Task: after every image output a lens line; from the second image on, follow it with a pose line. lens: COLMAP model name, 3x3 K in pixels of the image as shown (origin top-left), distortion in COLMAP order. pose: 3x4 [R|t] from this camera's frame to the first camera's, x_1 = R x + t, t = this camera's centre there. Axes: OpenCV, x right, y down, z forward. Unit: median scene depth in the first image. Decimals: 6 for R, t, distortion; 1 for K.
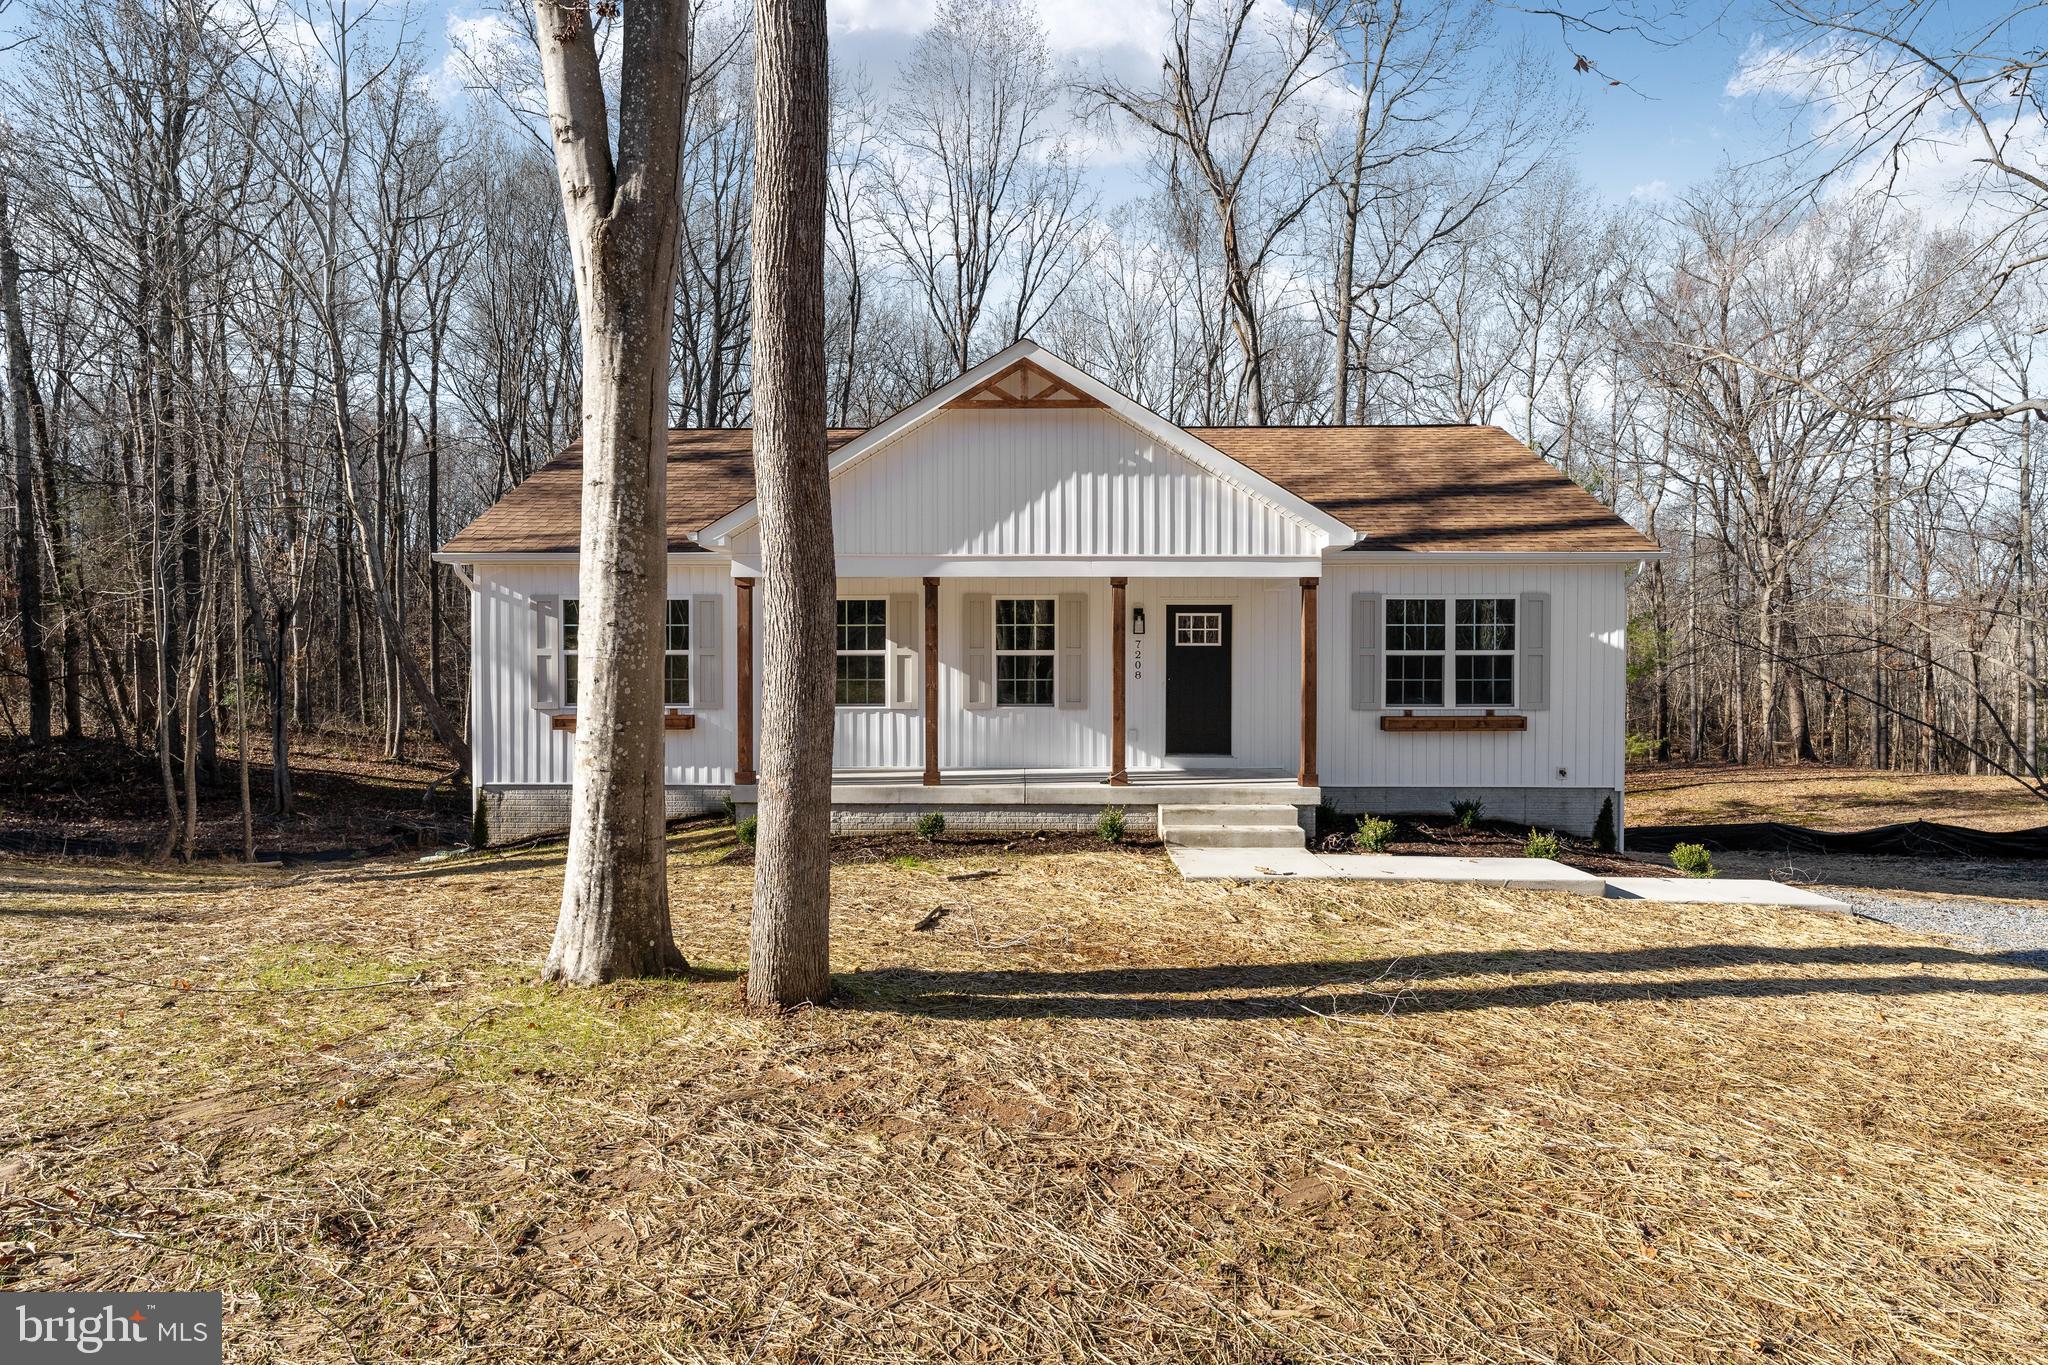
lens RADIAL K [[1052.6, 0, 1041.6], [0, 1052.6, 681.2], [0, 0, 1]] dist [0.007487, 0.000802]
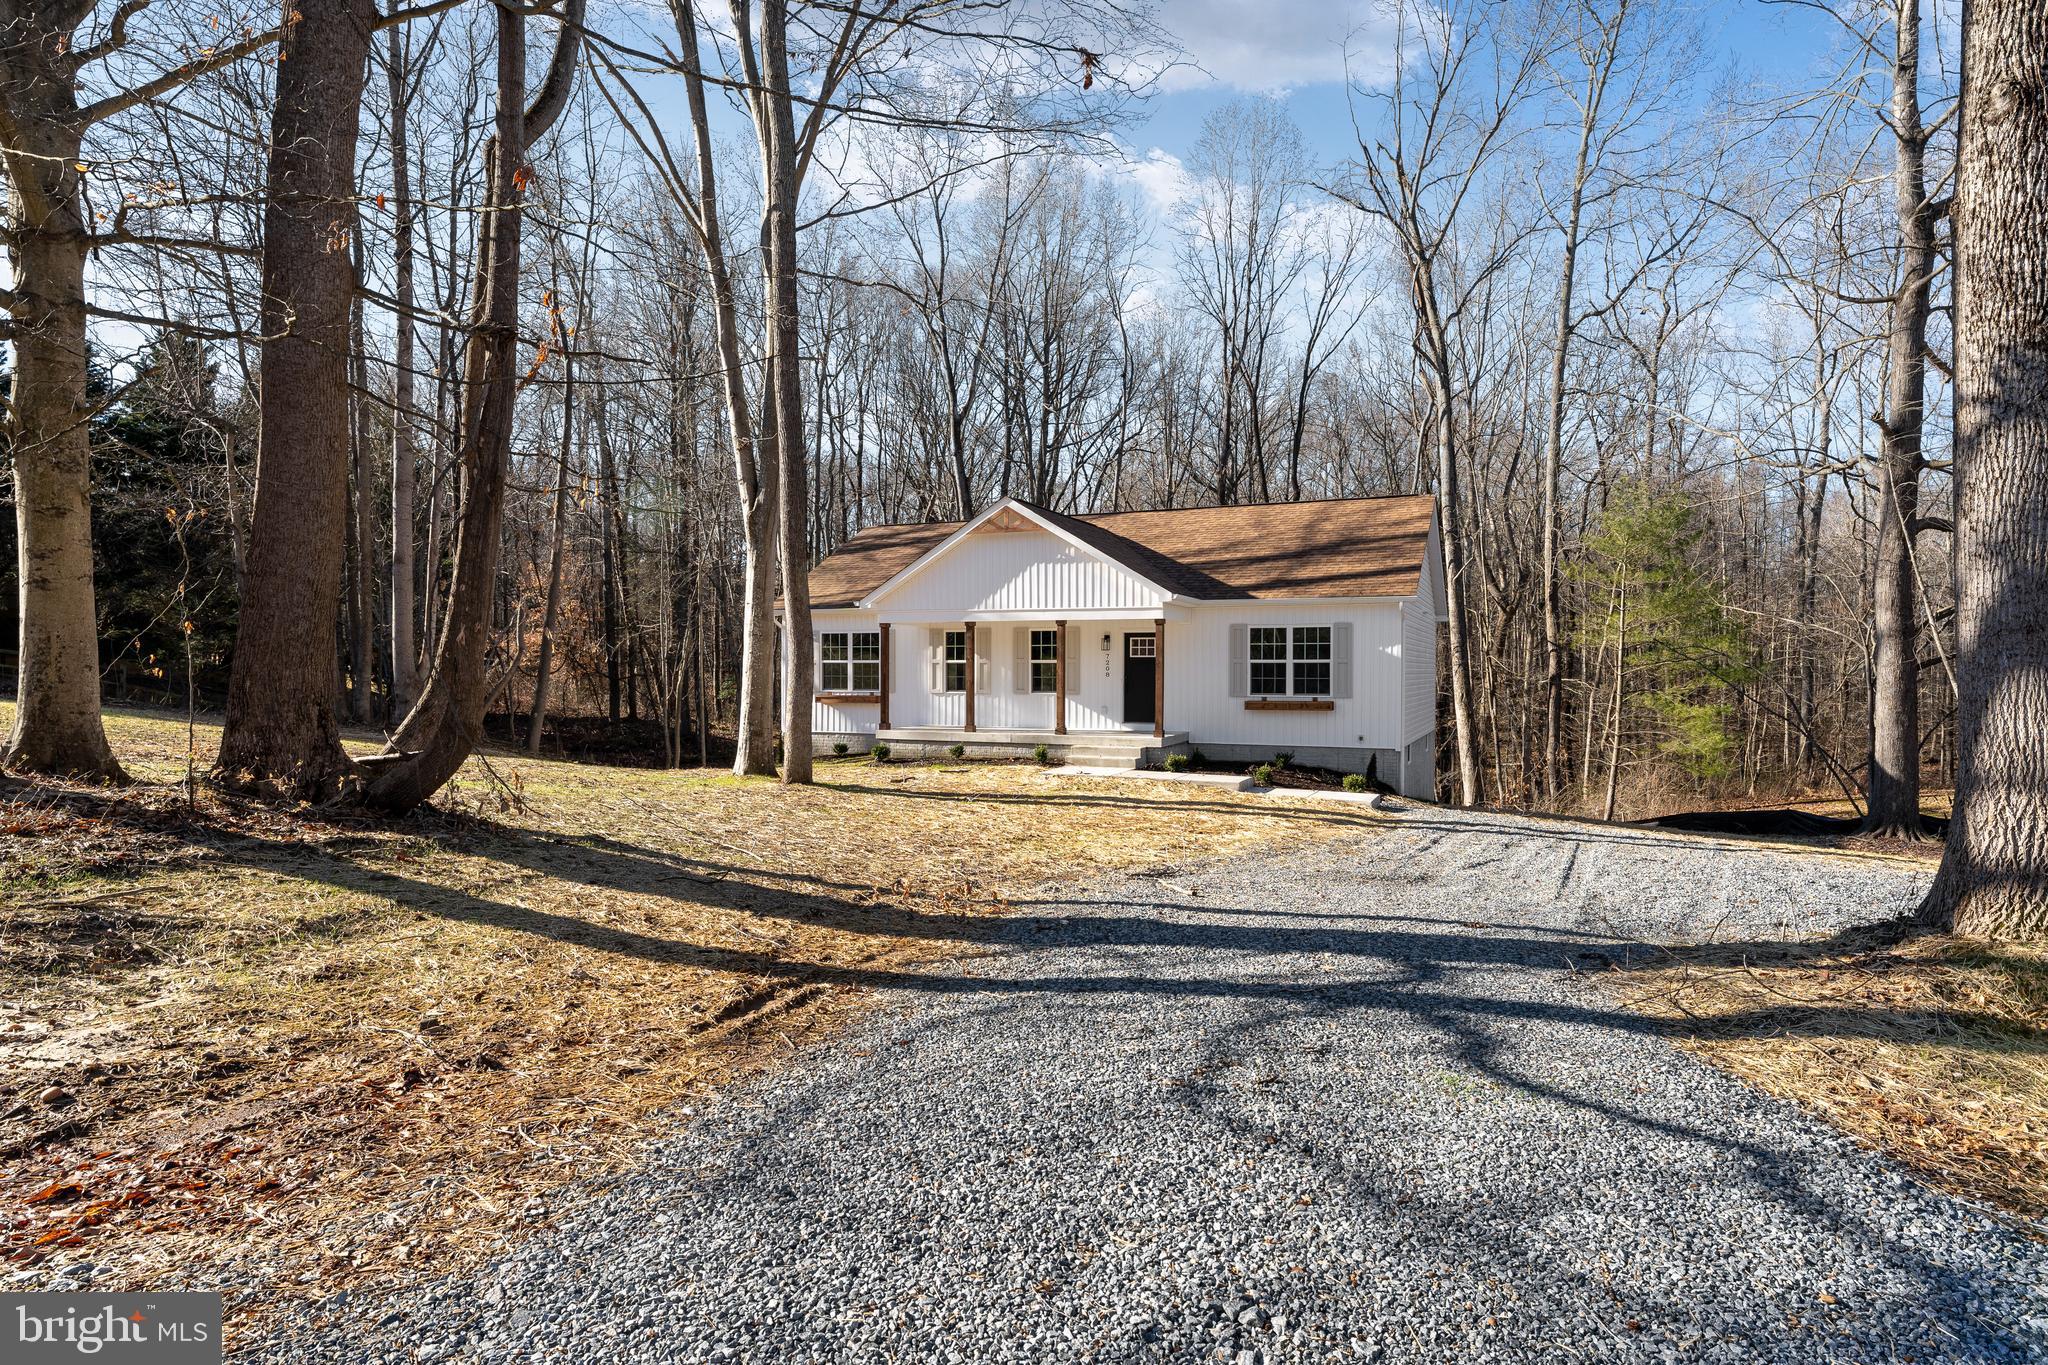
lens RADIAL K [[1146.2, 0, 1074.1], [0, 1146.2, 681.7], [0, 0, 1]] dist [0.003829, 0.000241]
pose [[0.927942, 0.005450, -0.372684, 0.730642], [-0.008098, 0.999952, -0.005540, 0.016320], [0.372636, 0.008159, 0.927942, -0.728392]]
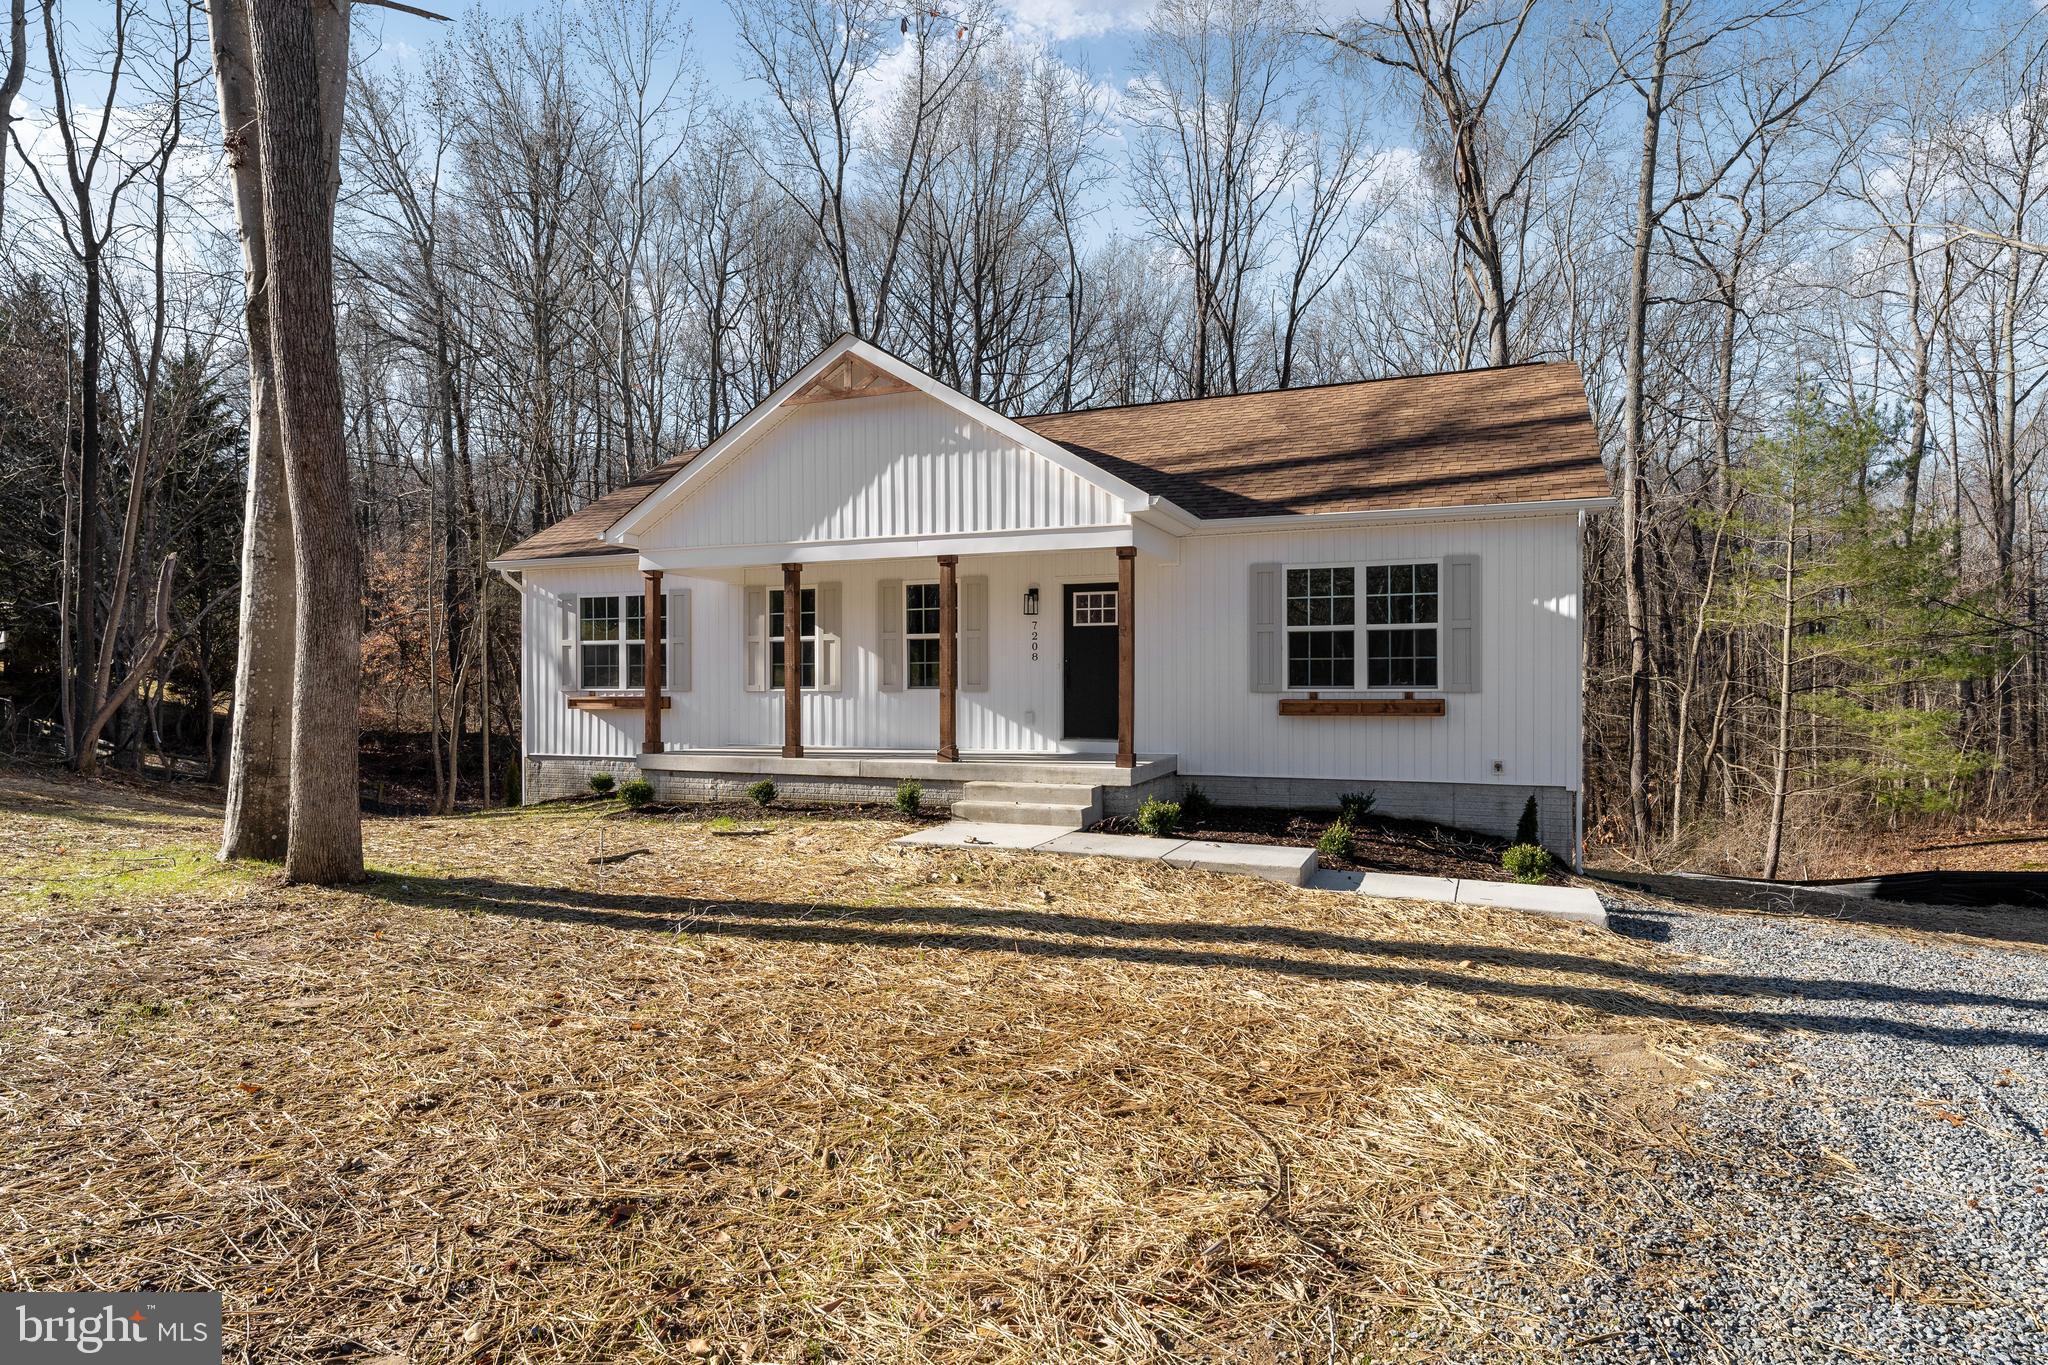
lens RADIAL K [[1146.2, 0, 1027.4], [0, 1146.2, 679.7], [0, 0, 1]] dist [0.003829, 0.000241]
pose [[0.927625, -0.003540, -0.373495, 0.486597], [-0.003596, 0.999824, -0.018407, 0.035406], [0.373495, 0.018418, 0.927450, 0.008361]]
